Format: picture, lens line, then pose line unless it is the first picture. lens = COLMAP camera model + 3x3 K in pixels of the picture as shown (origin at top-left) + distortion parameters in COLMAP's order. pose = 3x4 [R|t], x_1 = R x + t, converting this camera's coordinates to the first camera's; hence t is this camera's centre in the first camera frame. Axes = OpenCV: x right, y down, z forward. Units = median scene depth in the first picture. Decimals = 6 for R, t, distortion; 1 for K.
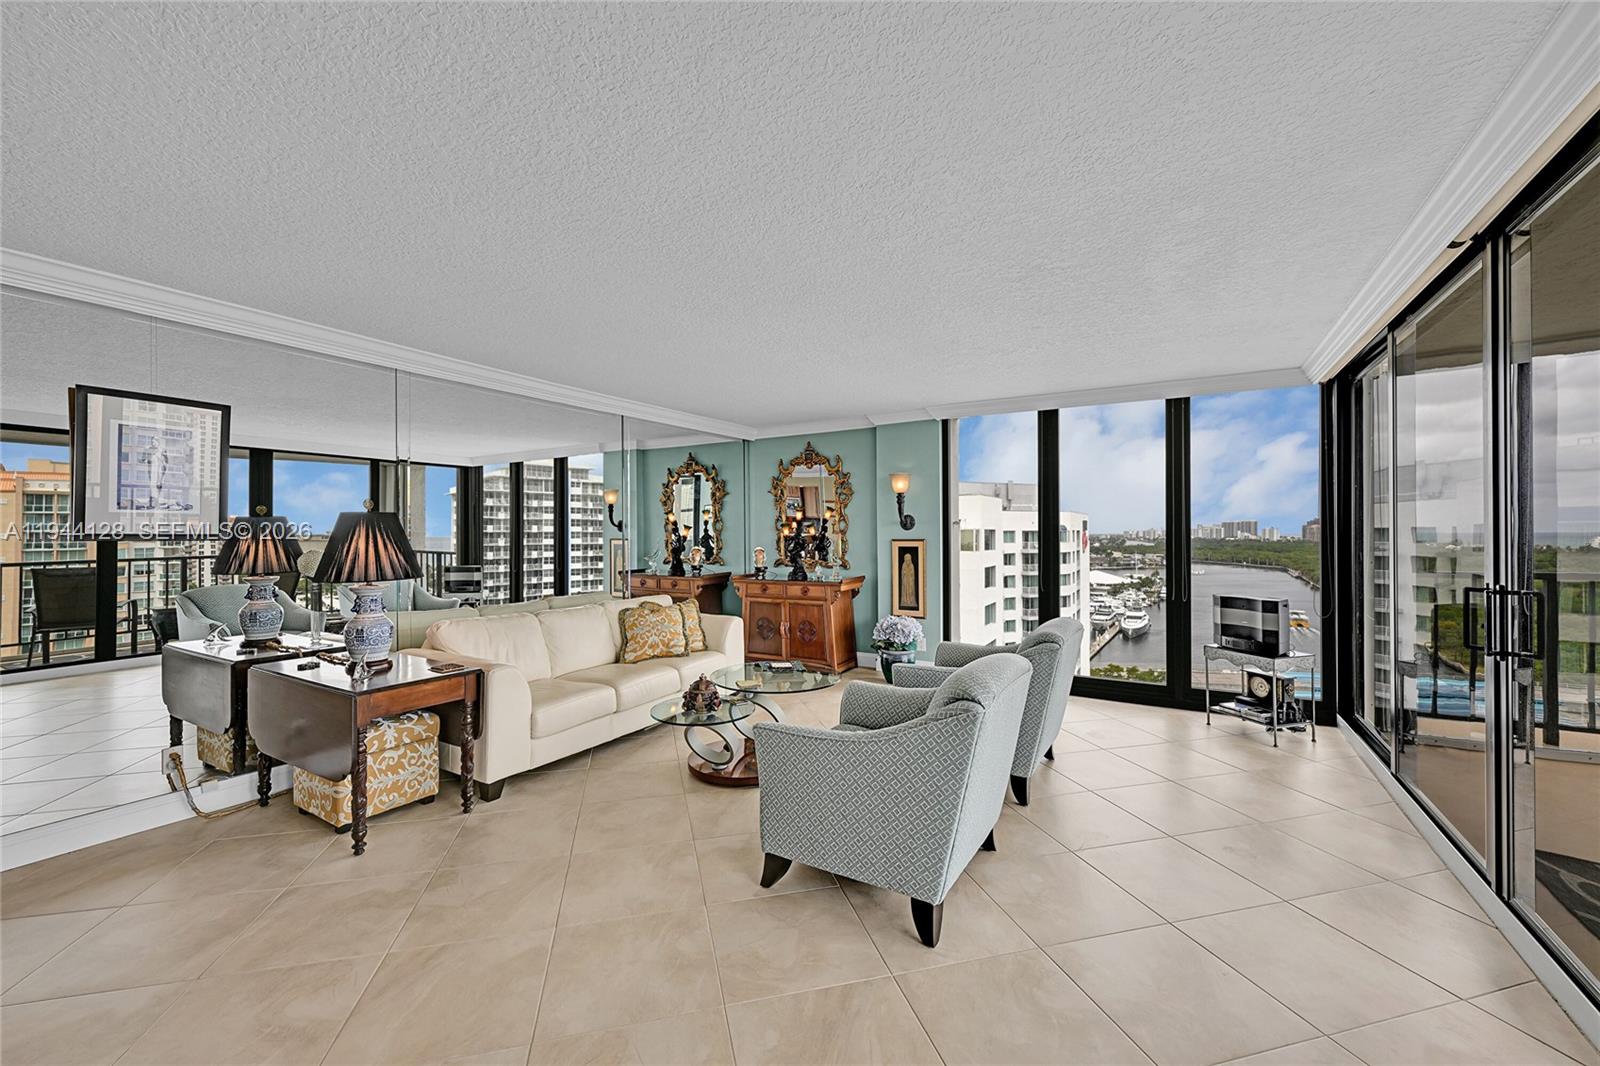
lens RADIAL K [[635.2, 0, 803.8], [0, 635.2, 535.7], [0, 0, 1]] dist [-0.007097, 0.000929]
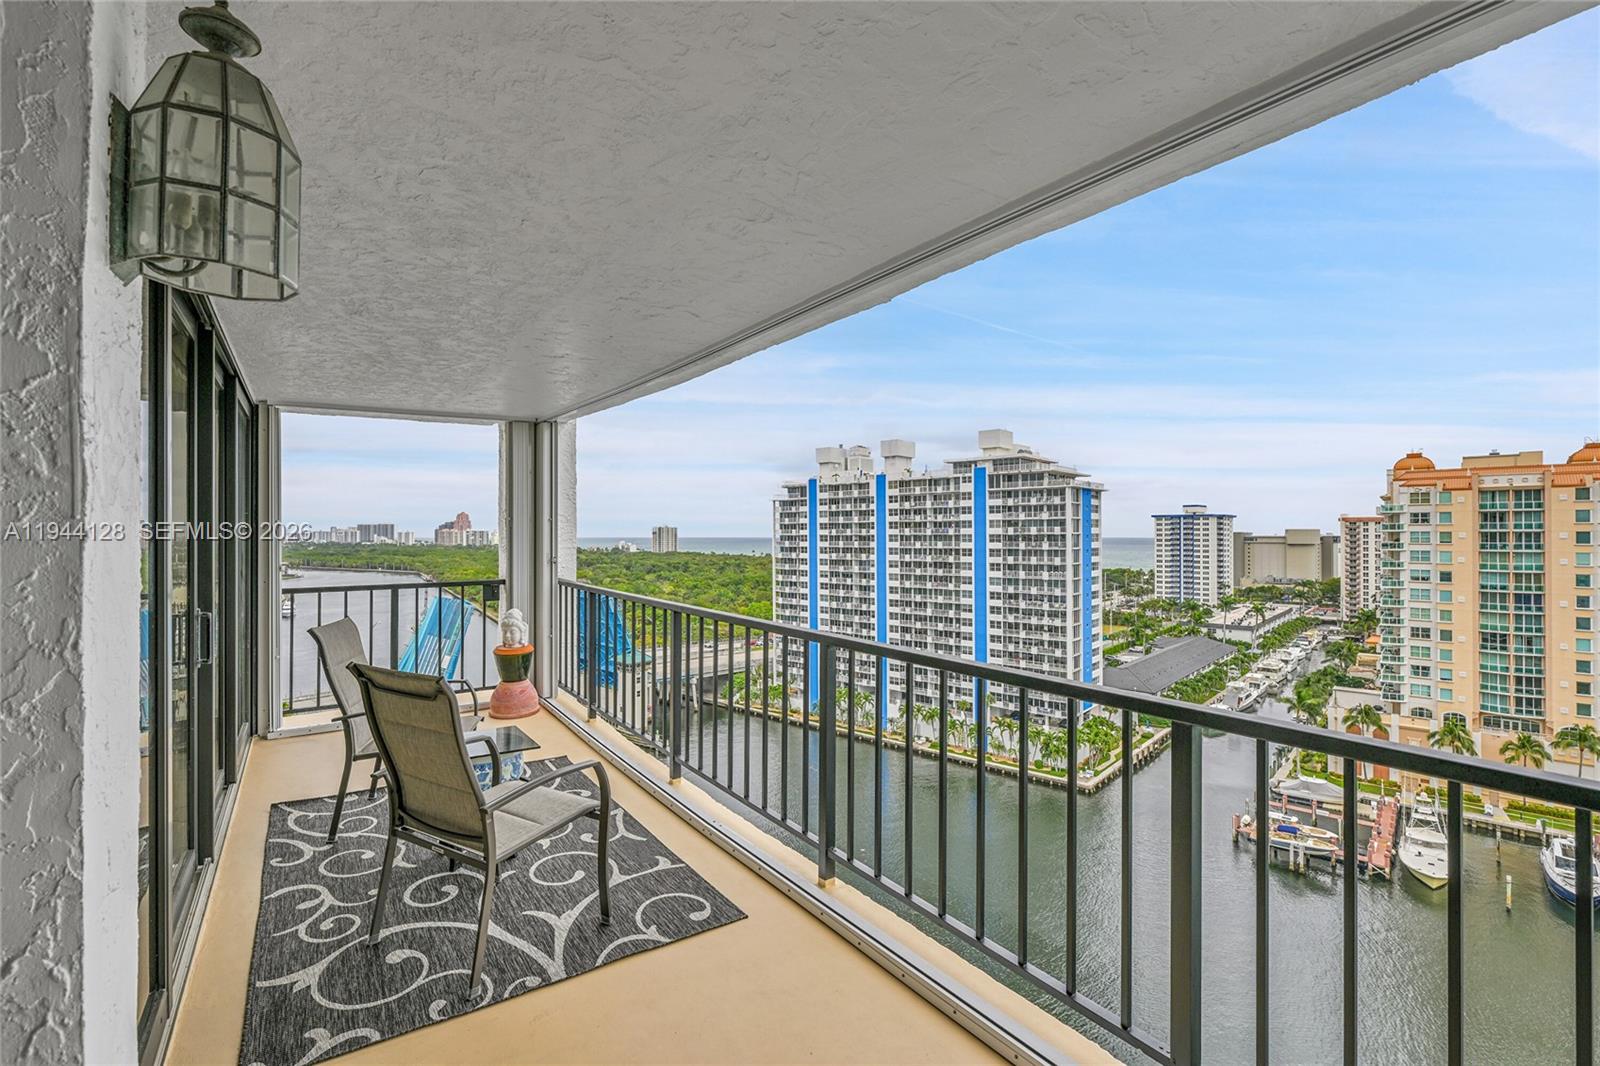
lens RADIAL K [[713.5, 0, 786.9], [0, 713.5, 528.9], [0, 0, 1]] dist [-0.010175, 0.002798]
pose [[0.430864, 0.014047, 0.902308, 0.104924], [-0.000617, 0.999883, -0.015271, -0.020979], [-0.902417, 0.006023, 0.430822, -0.237472]]
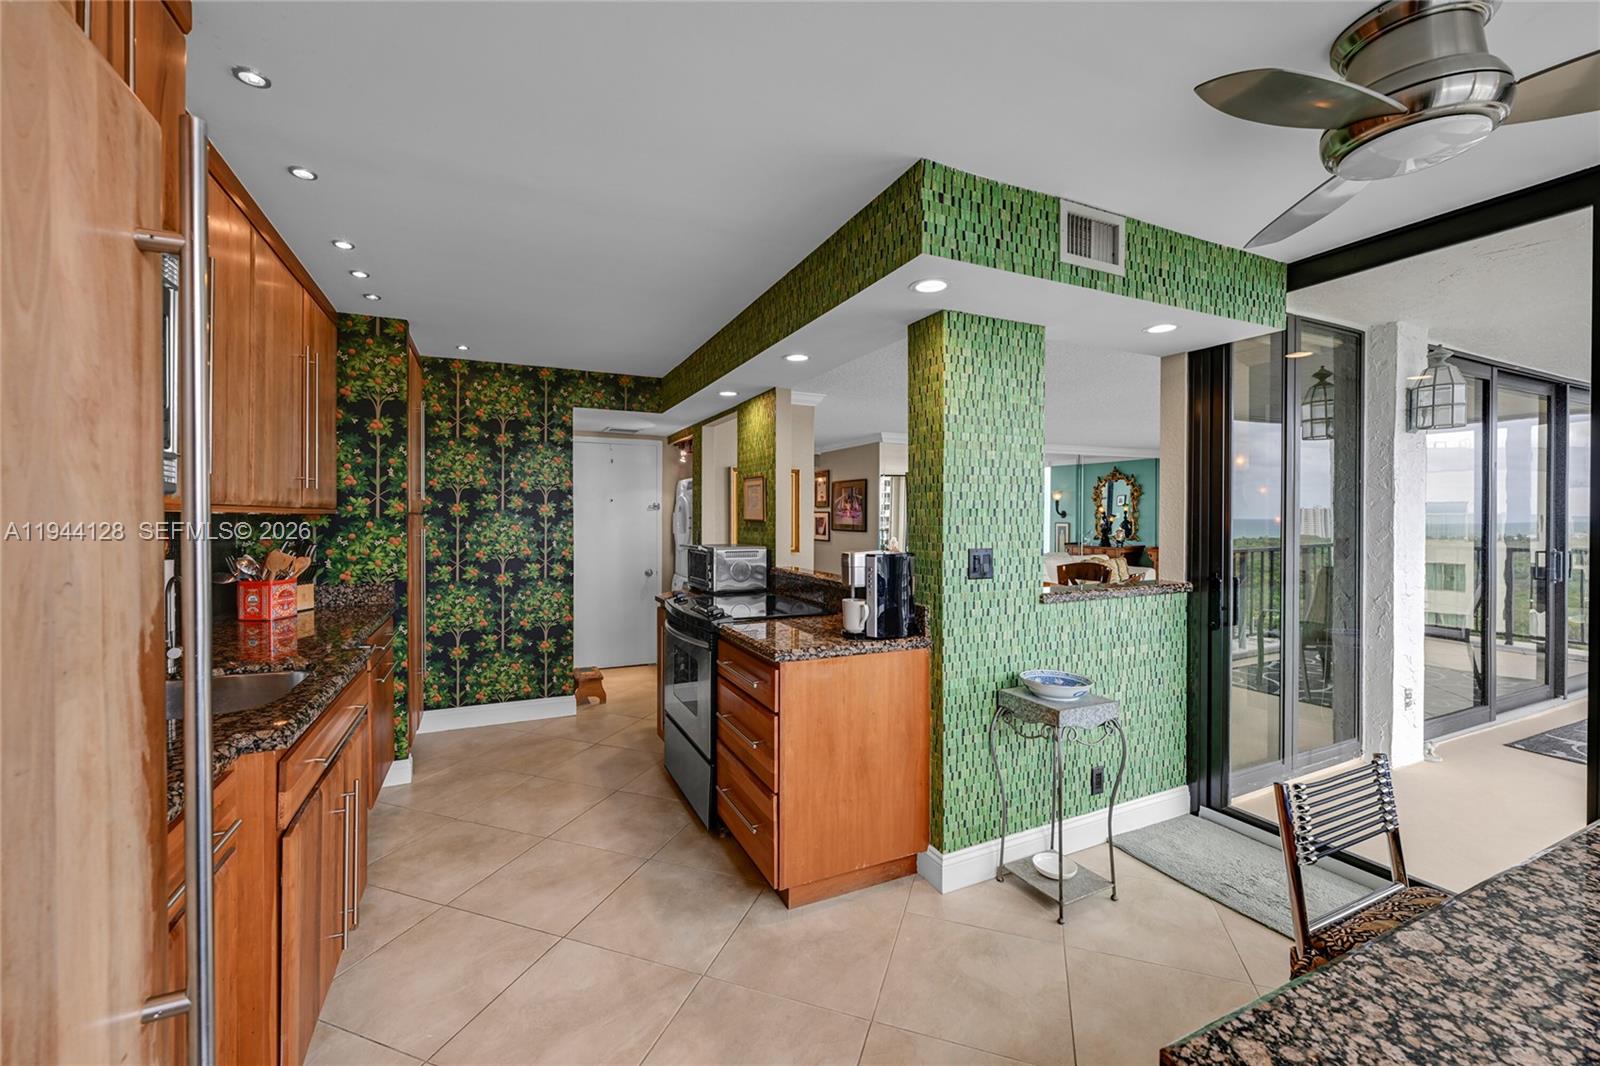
lens RADIAL K [[635.2, 0, 787.7], [0, 635.2, 523.0], [0, 0, 1]] dist [-0.007097, 0.000929]
pose [[0.818473, 0.010754, -0.574445, 0.060722], [-0.006562, 0.999935, 0.009371, -0.005649], [0.574508, -0.003900, 0.818490, -0.796650]]
